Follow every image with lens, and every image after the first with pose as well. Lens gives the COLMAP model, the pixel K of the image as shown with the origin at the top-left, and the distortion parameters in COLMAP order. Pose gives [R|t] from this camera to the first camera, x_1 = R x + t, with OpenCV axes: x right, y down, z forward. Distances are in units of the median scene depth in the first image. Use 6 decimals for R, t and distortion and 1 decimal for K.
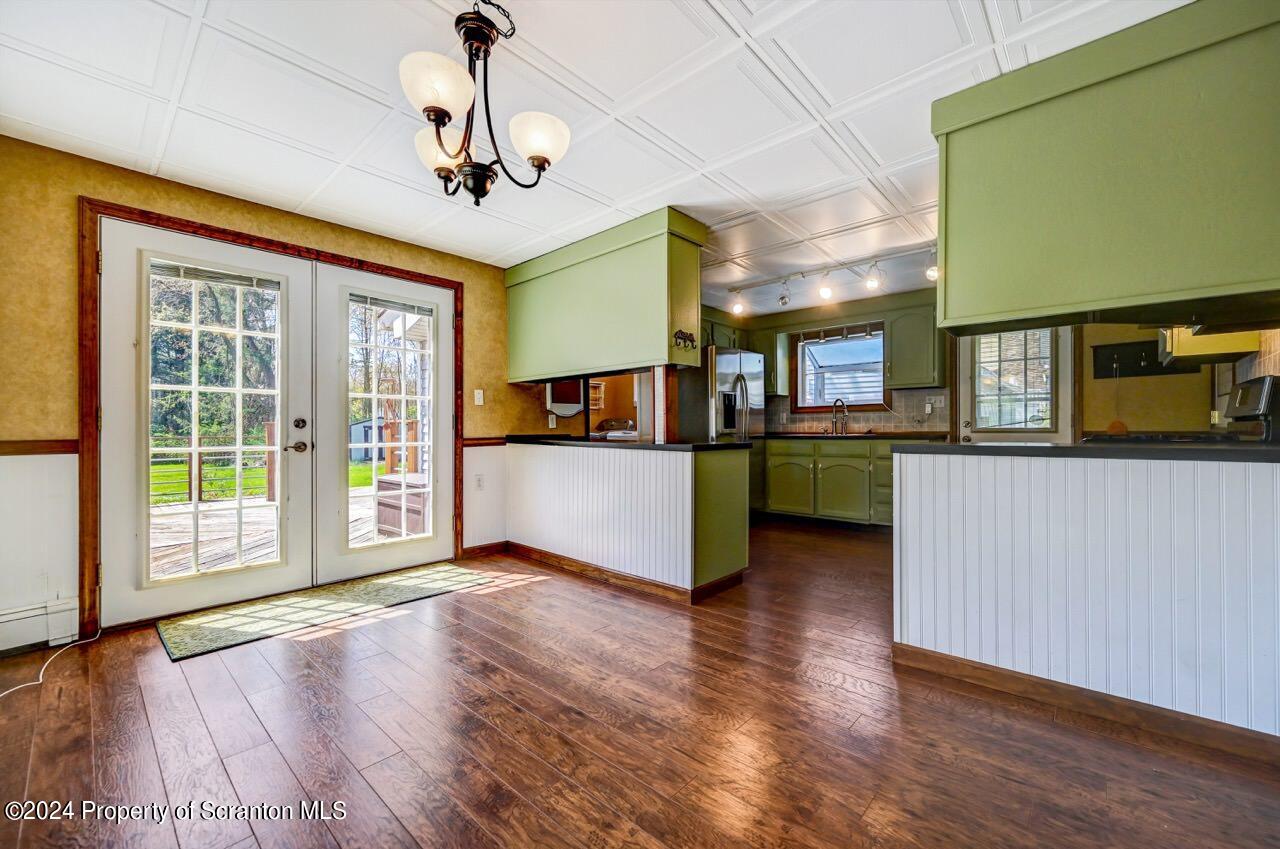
lens RADIAL K [[518.5, 0, 640.5], [0, 518.5, 427.6], [0, 0, 1]] dist [0.000009, 0.001349]
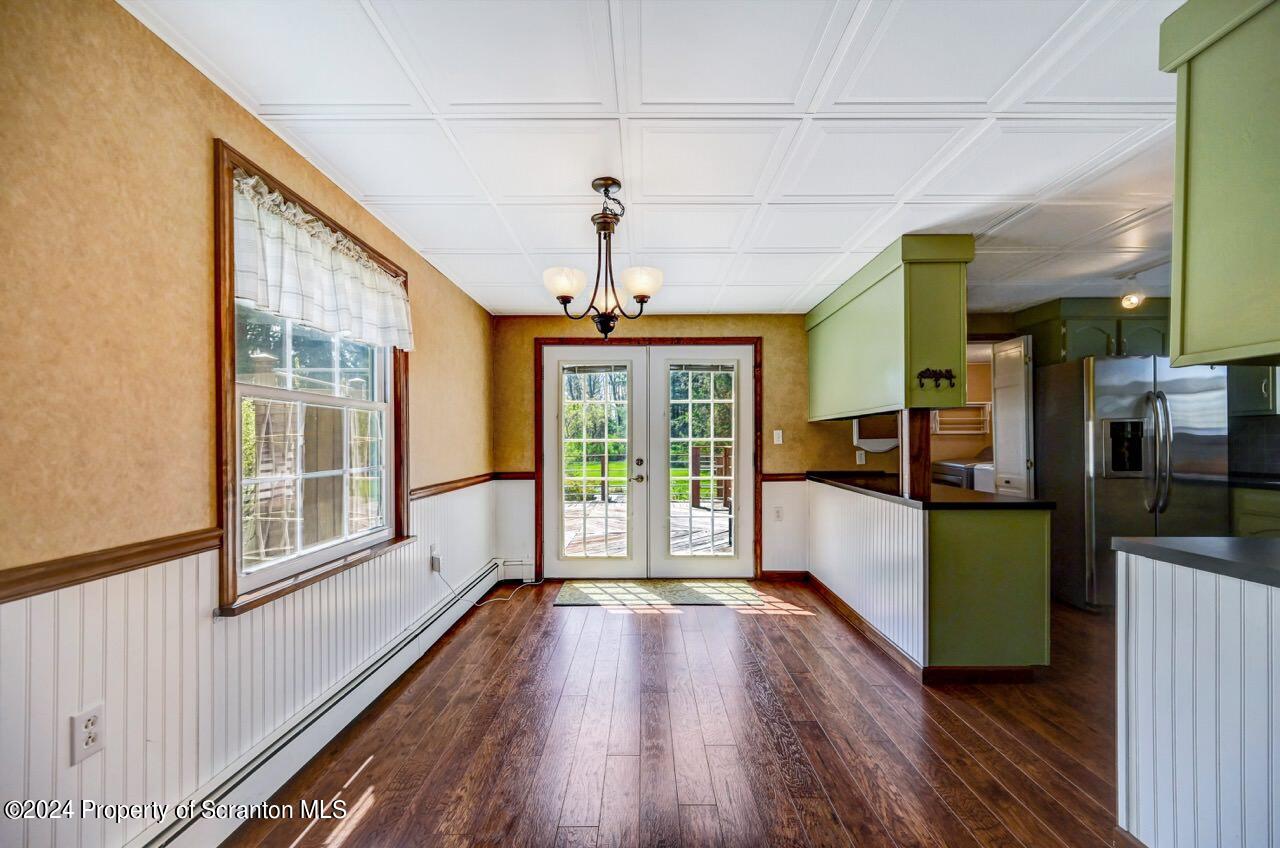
lens RADIAL K [[518.5, 0, 629.0], [0, 518.5, 441.2], [0, 0, 1]] dist [0.000009, 0.001349]
pose [[0.657730, -0.001794, -0.753251, 0.387103], [0.007438, 0.999964, 0.004113, -0.069541], [0.753217, -0.008308, 0.657720, 0.041224]]
